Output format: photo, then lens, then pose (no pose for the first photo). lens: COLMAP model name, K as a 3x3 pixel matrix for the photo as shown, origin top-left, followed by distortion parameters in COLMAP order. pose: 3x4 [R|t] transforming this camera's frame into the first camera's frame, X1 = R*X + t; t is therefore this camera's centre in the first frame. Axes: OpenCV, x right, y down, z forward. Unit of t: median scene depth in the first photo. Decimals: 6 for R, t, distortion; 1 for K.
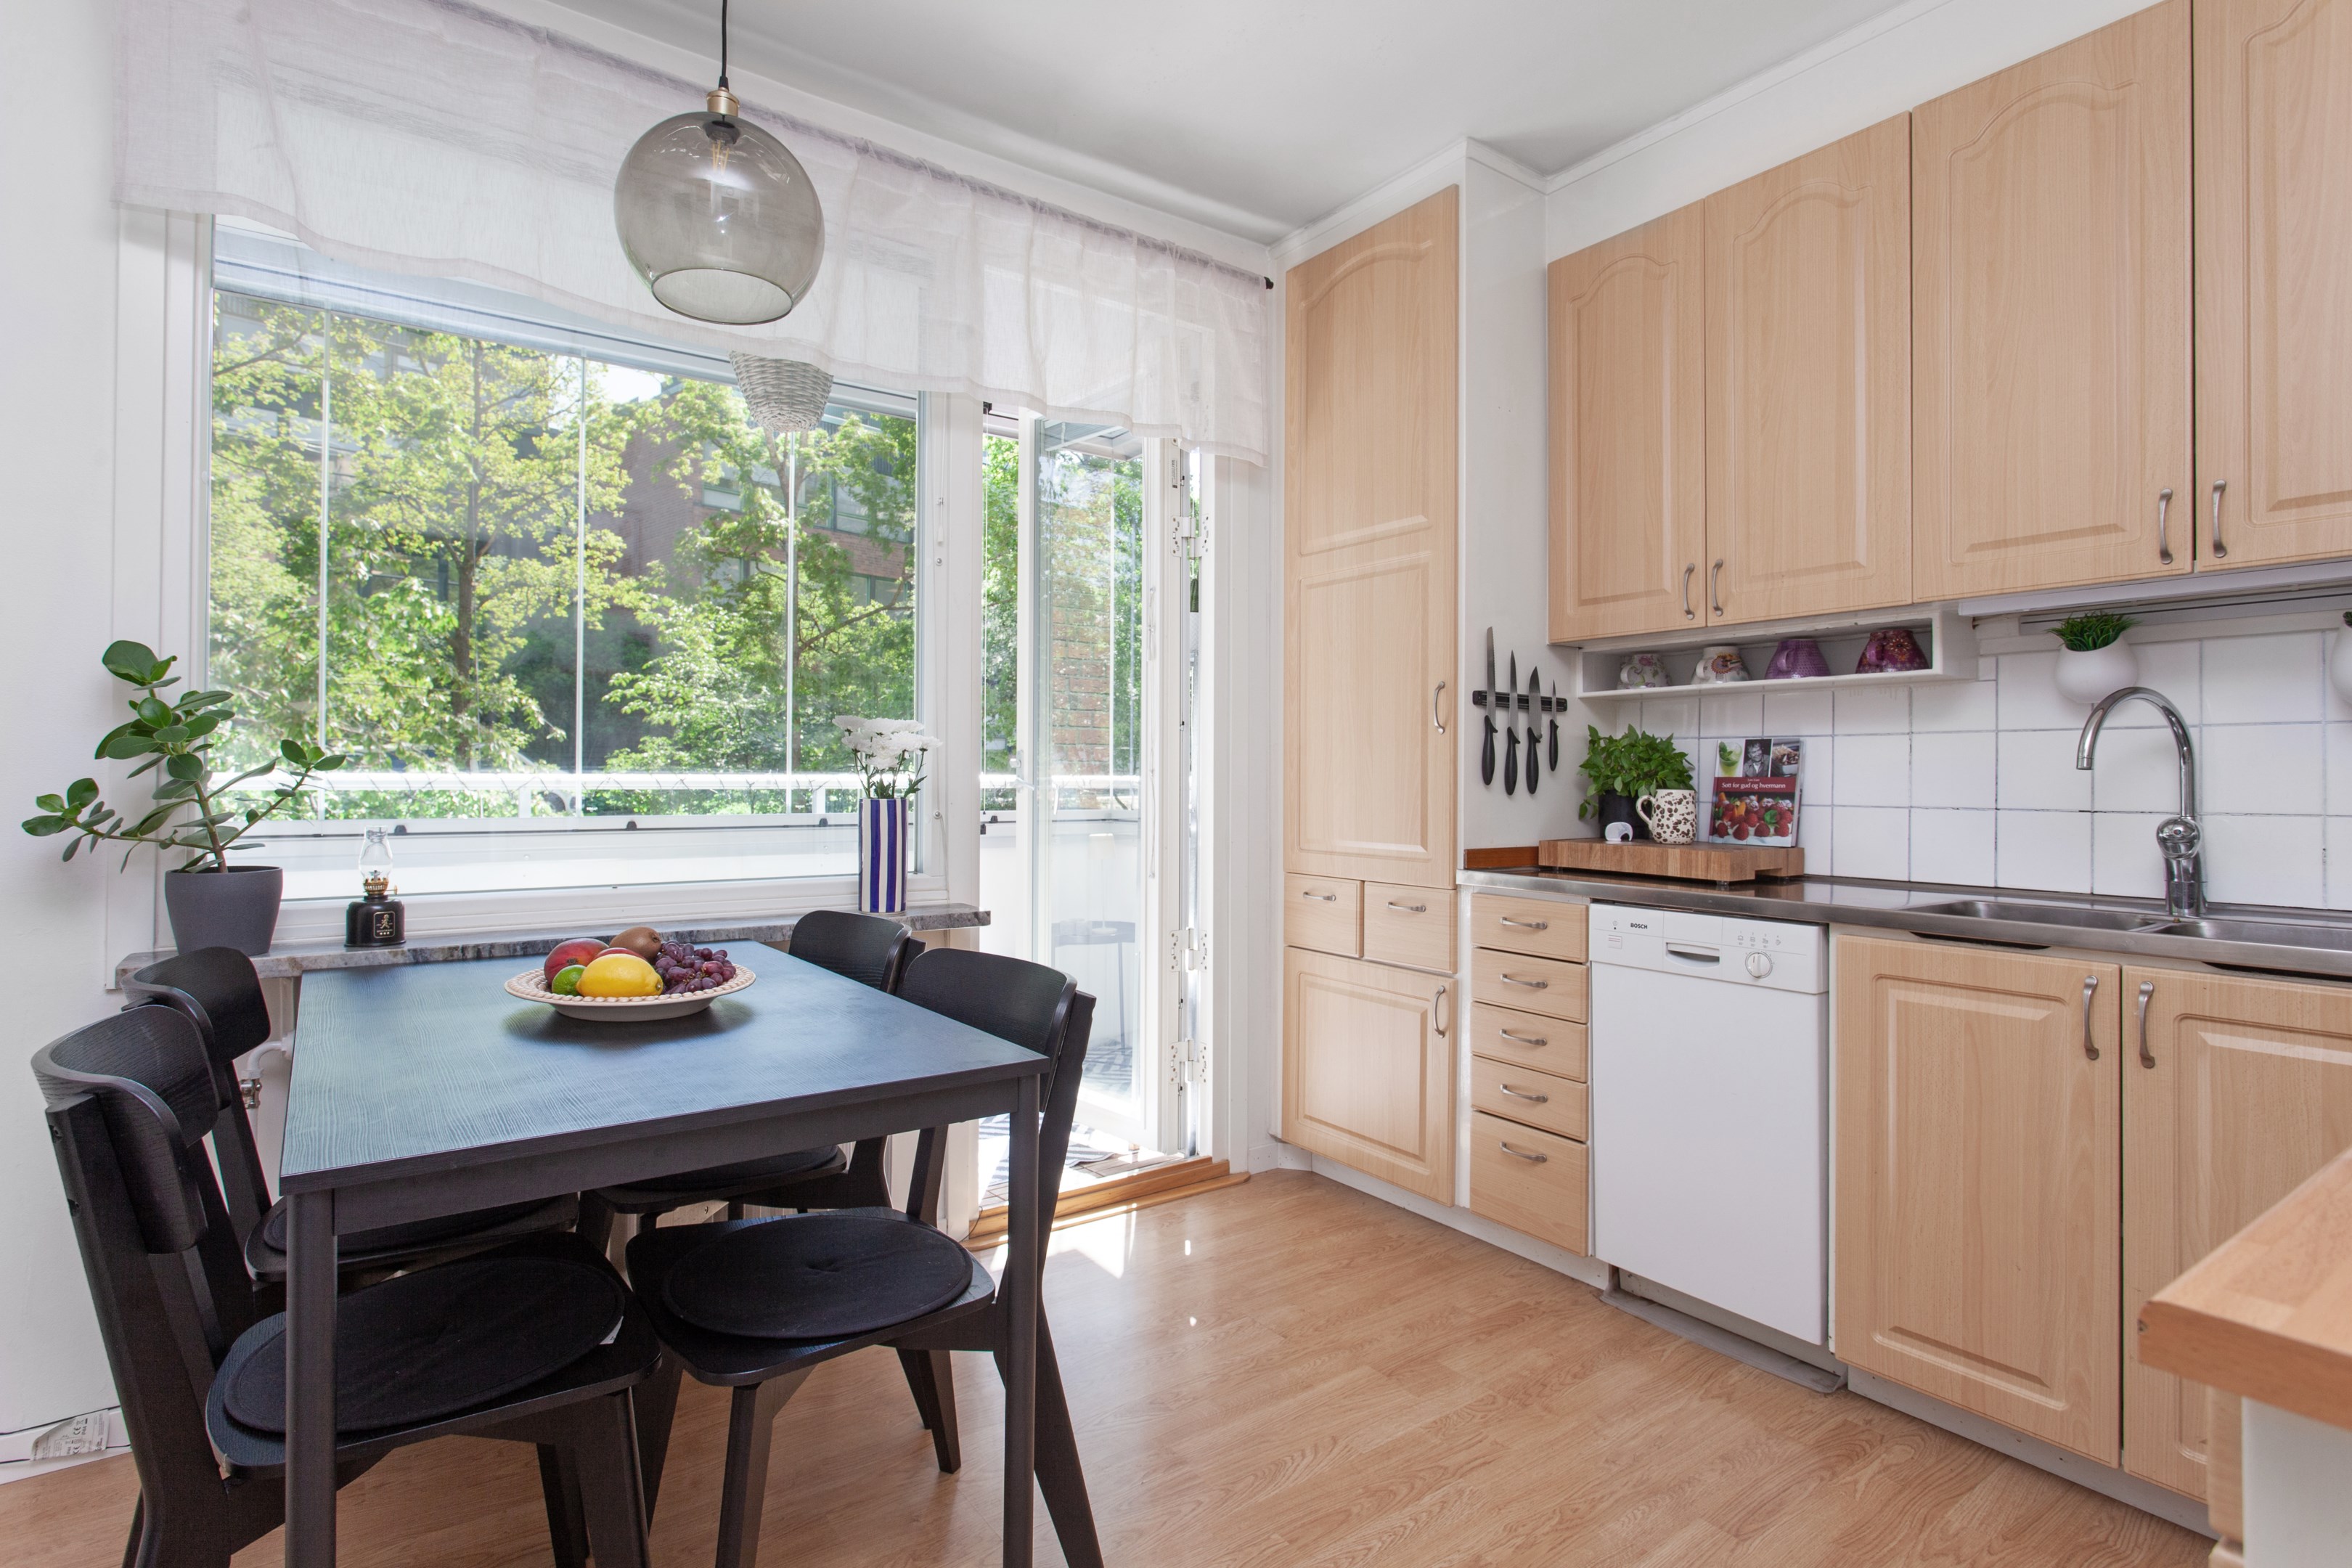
lens RADIAL K [[1205.6, 0, 1163.2], [0, 1205.6, 779.6], [0, 0, 1]] dist [0.008982, -0.000432]
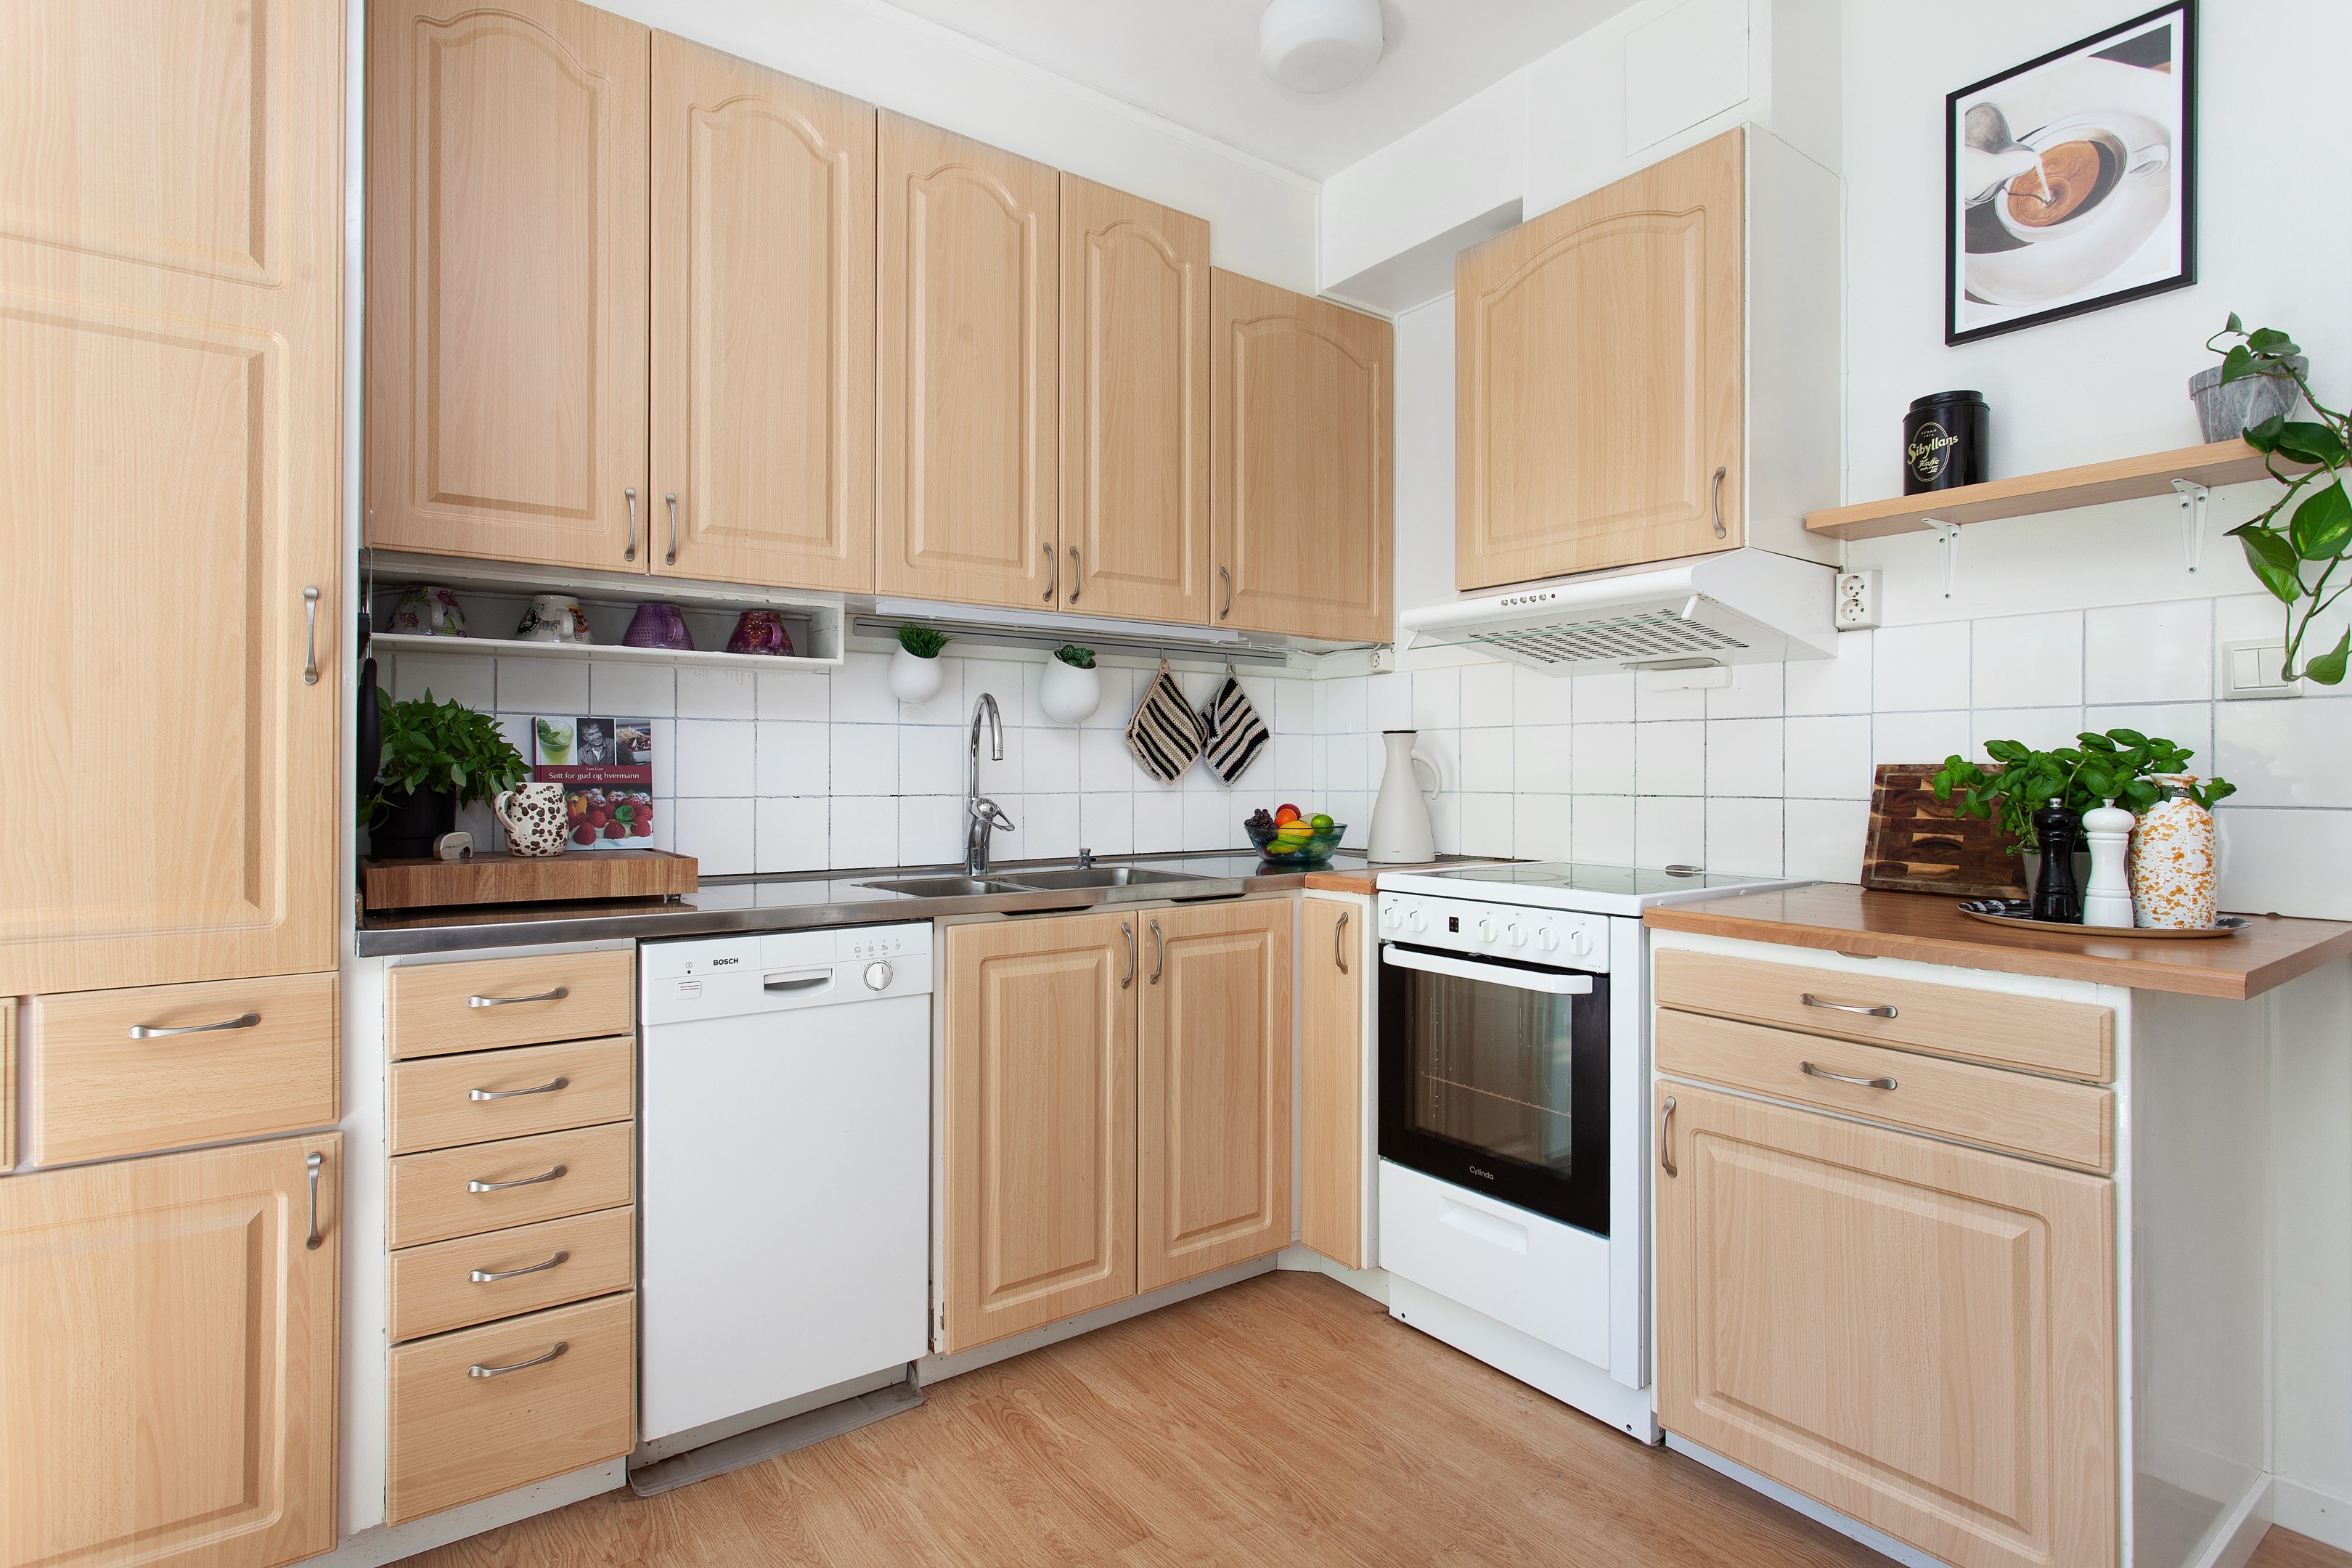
lens RADIAL K [[1205.6, 0, 1181.9], [0, 1205.6, 772.0], [0, 0, 1]] dist [0.008982, -0.000432]
pose [[-0.037589, -0.005065, 0.999280, -0.341519], [-0.002659, 0.999984, 0.004968, -0.002730], [-0.999290, -0.002471, -0.037602, 0.666584]]
